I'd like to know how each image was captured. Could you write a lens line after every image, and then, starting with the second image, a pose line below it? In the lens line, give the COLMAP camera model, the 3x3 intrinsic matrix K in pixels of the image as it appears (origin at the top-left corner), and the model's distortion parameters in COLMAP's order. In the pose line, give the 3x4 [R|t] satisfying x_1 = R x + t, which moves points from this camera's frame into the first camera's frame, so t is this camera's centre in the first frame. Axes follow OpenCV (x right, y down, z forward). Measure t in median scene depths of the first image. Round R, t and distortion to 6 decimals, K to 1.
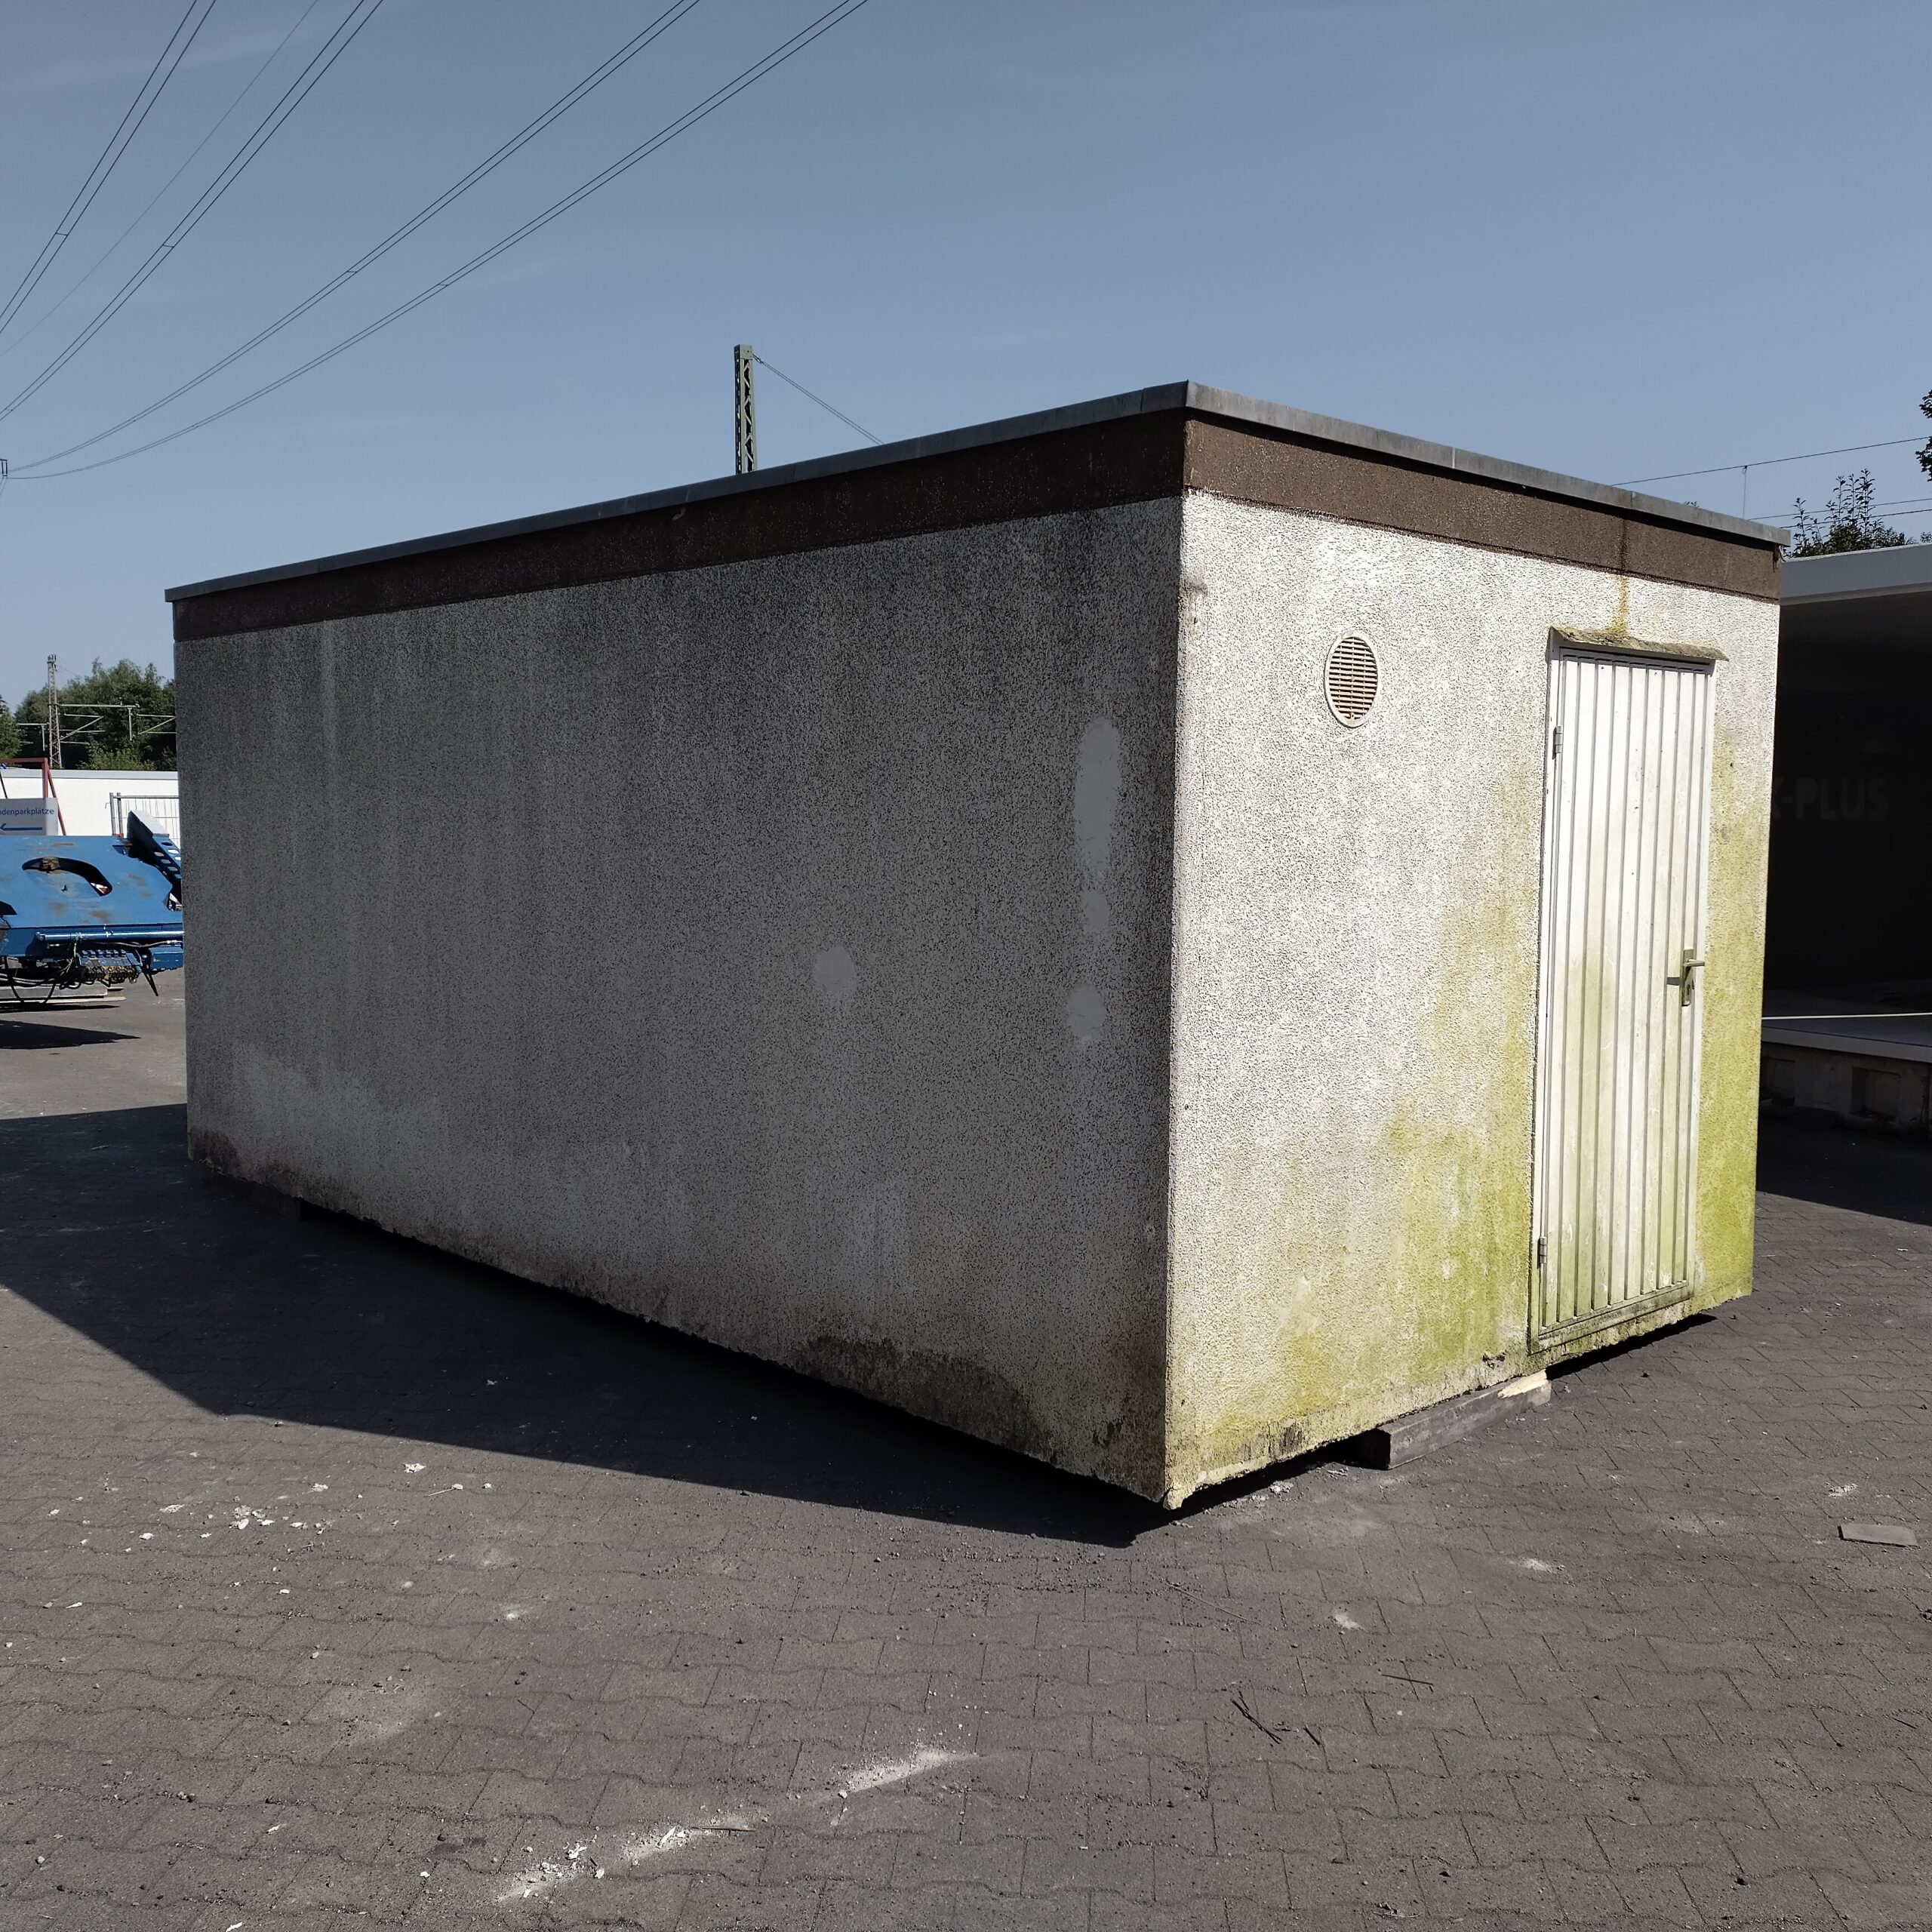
lens RADIAL K [[1898.6, 0, 957.4], [0, 1898.6, 952.4], [0, 0, 1]] dist [0.076112, -0.118056]
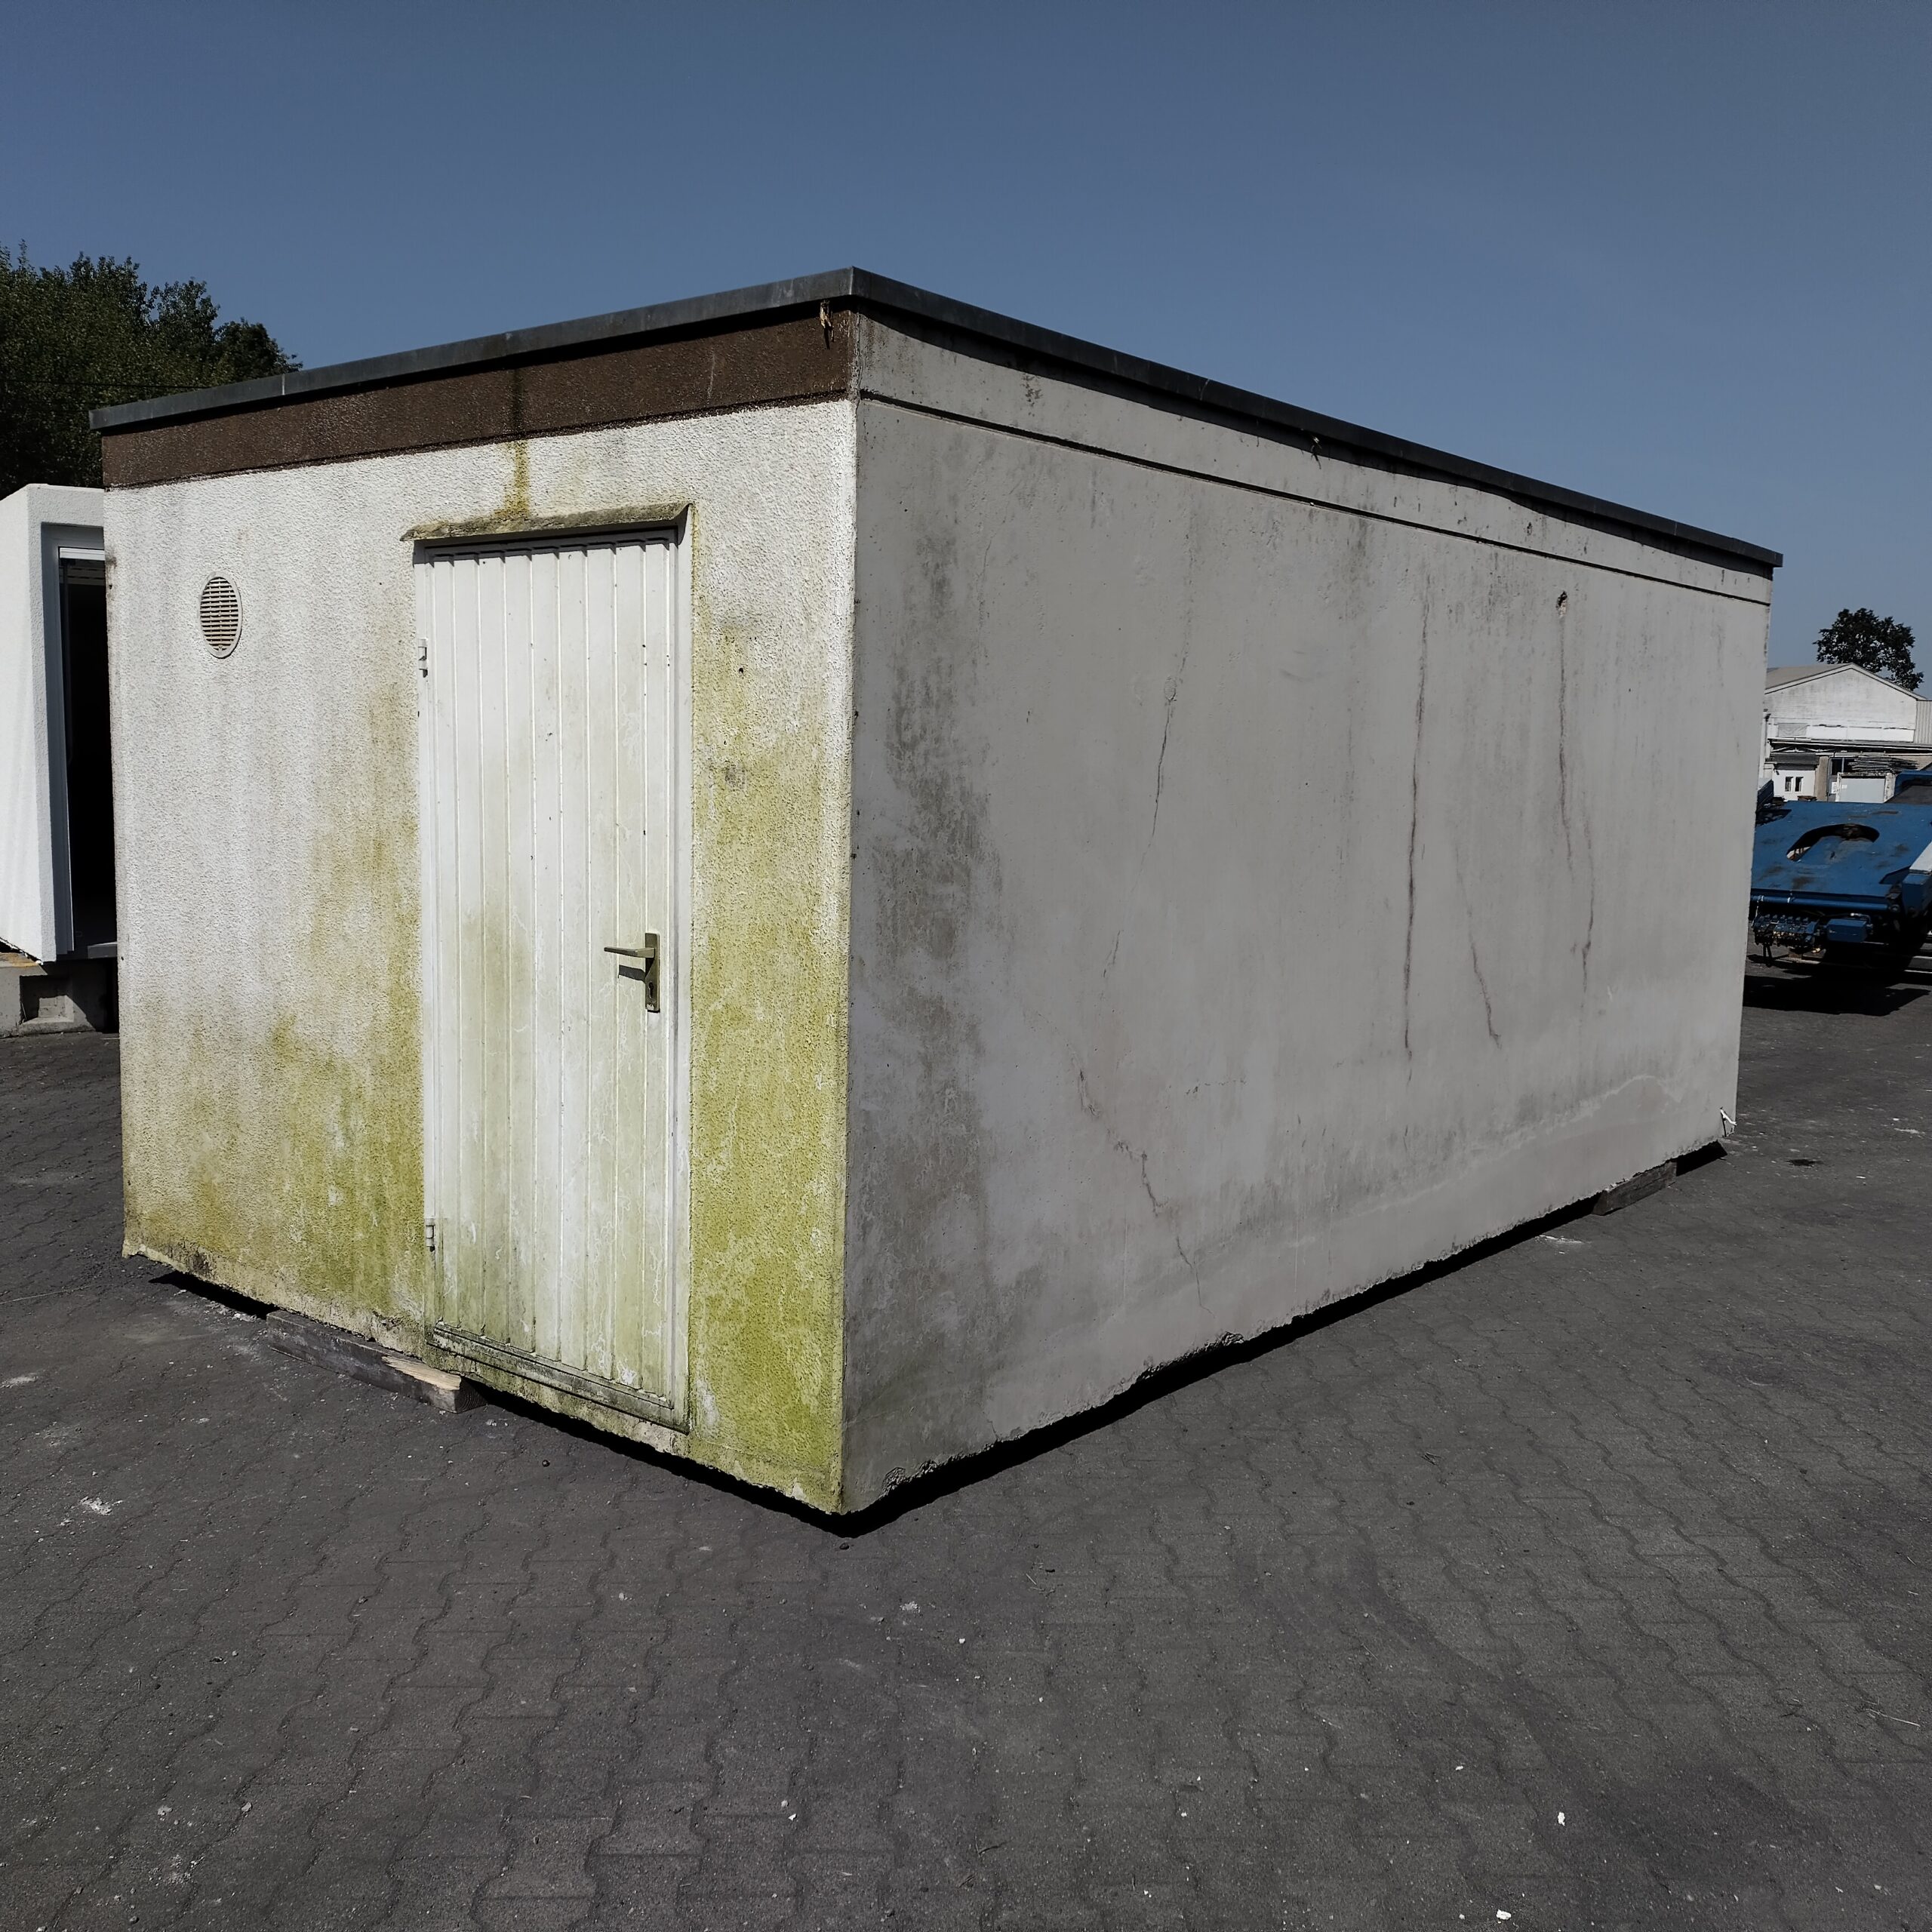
lens RADIAL K [[1902.1, 0, 966.0], [0, 1902.1, 966.0], [0, 0, 1]] dist [0.085026, -0.171880]
pose [[0.128845, 0.105363, -0.986052, 1.176951], [-0.092479, 0.991283, 0.093838, -0.072079], [0.987343, 0.079099, 0.137466, 1.088944]]
